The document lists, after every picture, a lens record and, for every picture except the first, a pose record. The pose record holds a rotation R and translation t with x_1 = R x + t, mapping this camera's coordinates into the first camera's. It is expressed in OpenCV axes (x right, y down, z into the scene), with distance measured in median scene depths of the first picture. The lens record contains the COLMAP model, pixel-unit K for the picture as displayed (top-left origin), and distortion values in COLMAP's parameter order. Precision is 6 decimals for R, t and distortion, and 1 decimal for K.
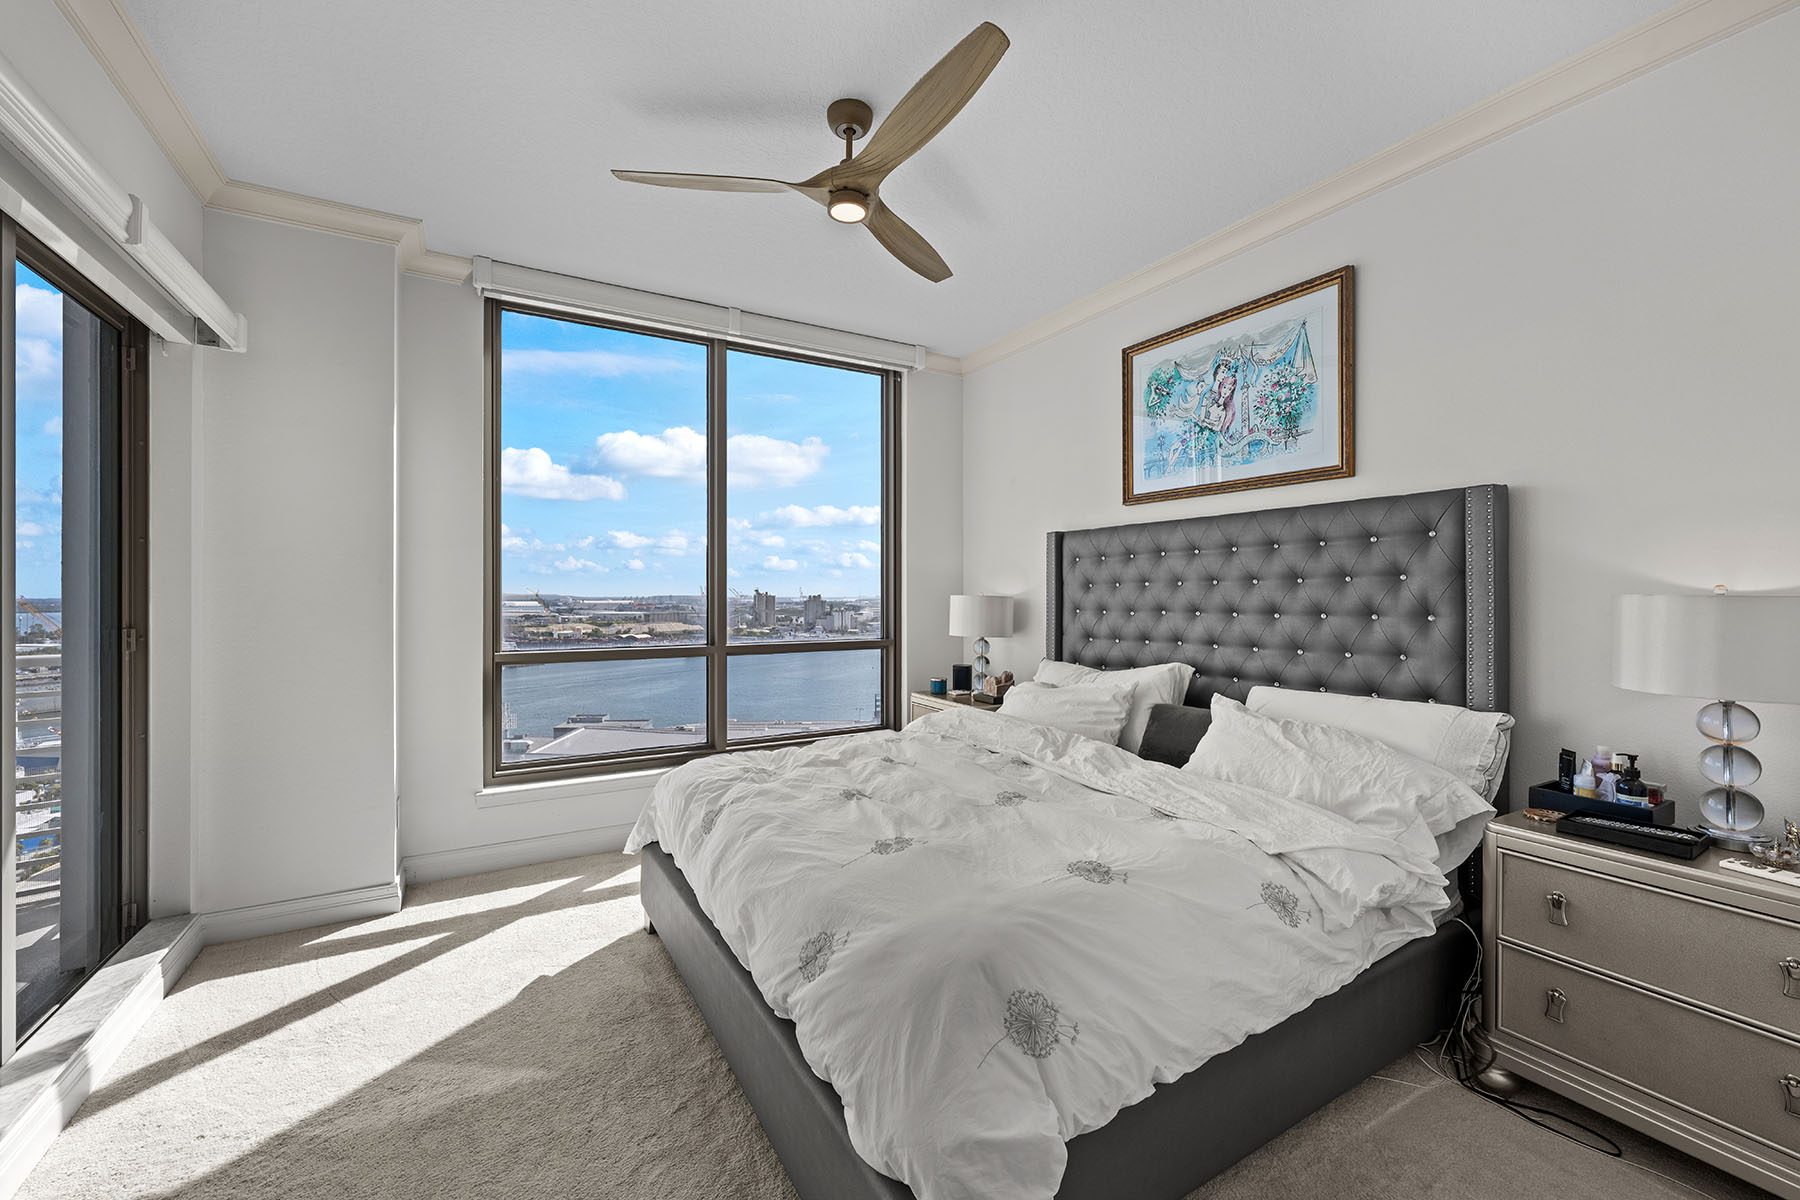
lens RADIAL K [[719.1, 0, 891.5], [0, 719.1, 596.3], [0, 0, 1]] dist [0.000379, 0.000627]
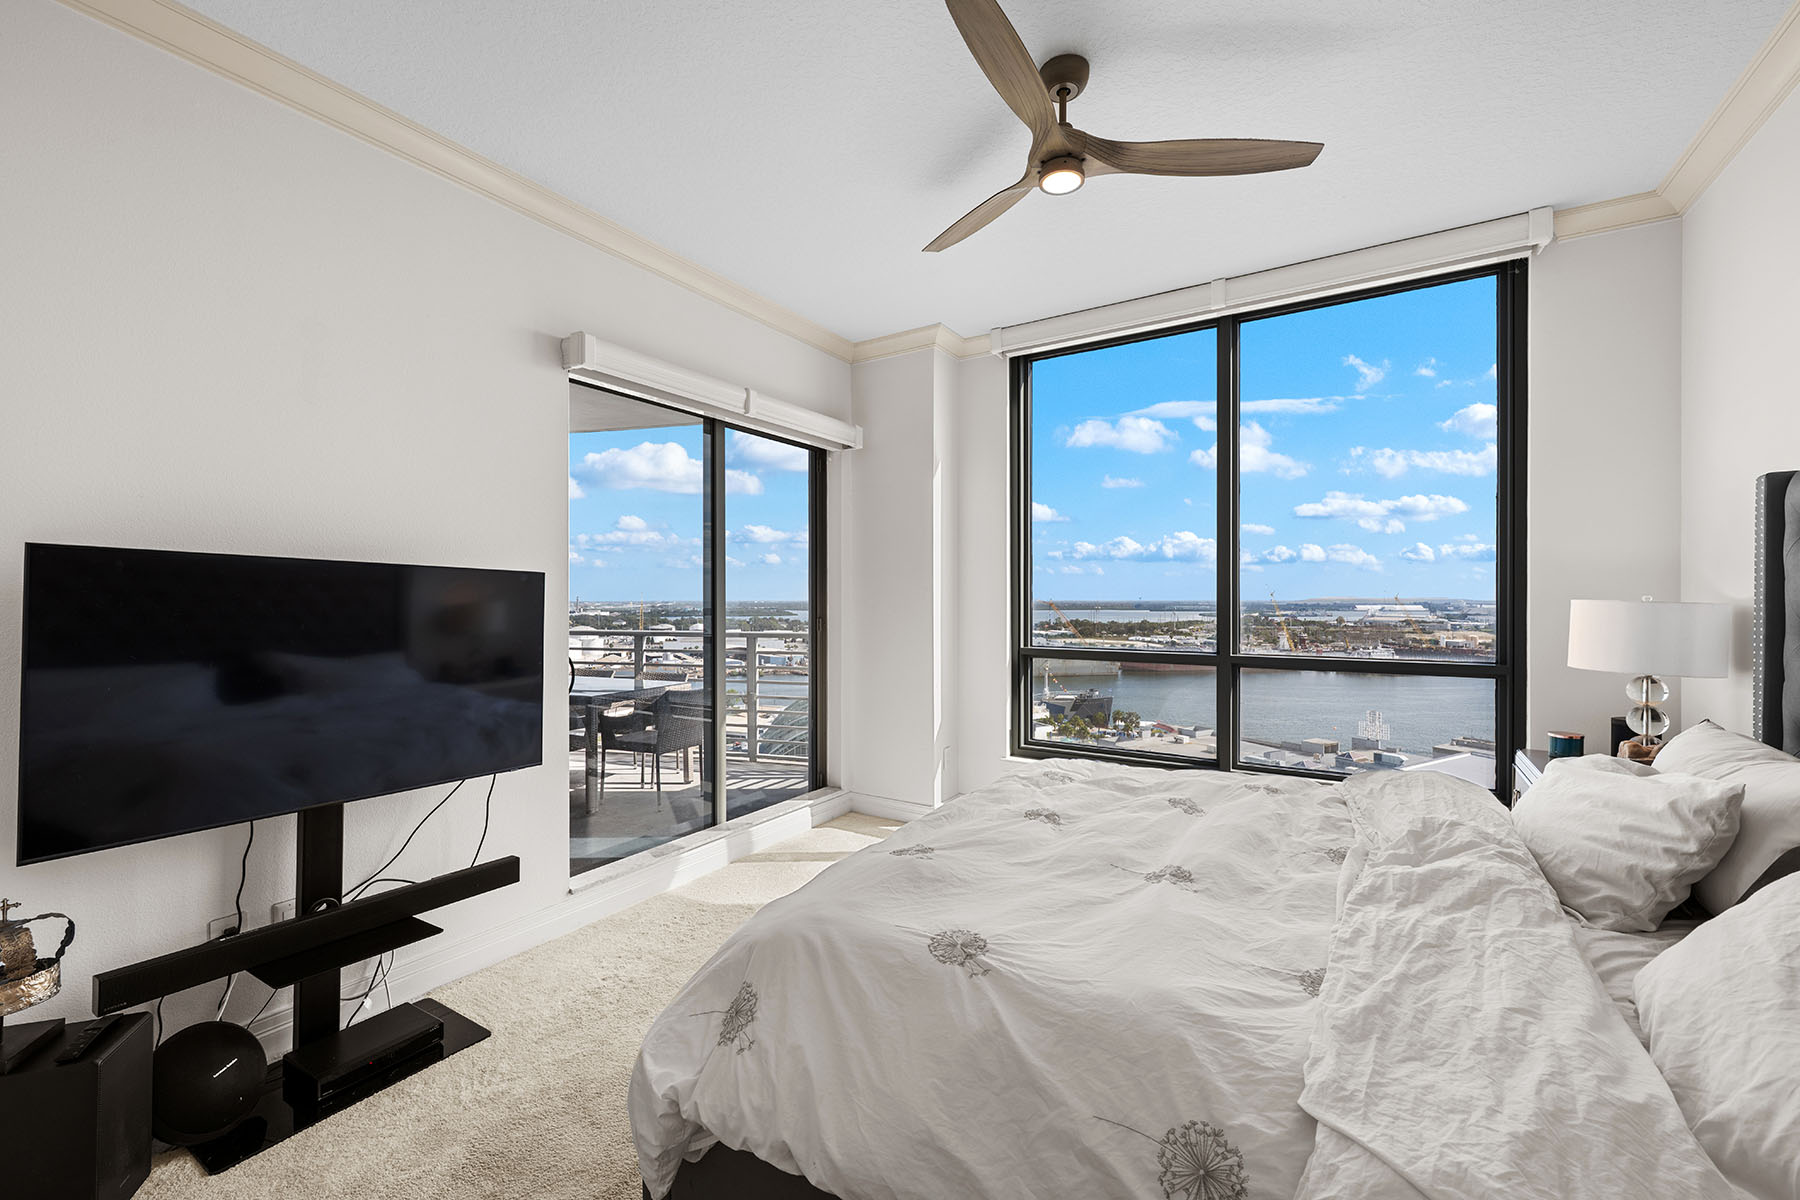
lens RADIAL K [[719.1, 0, 910.9], [0, 719.1, 605.1], [0, 0, 1]] dist [0.000379, 0.000627]
pose [[0.469705, 0.007700, -0.882790, 0.367448], [-0.001145, 0.999966, 0.008113, -0.001424], [0.882823, -0.002800, 0.469698, 0.221936]]
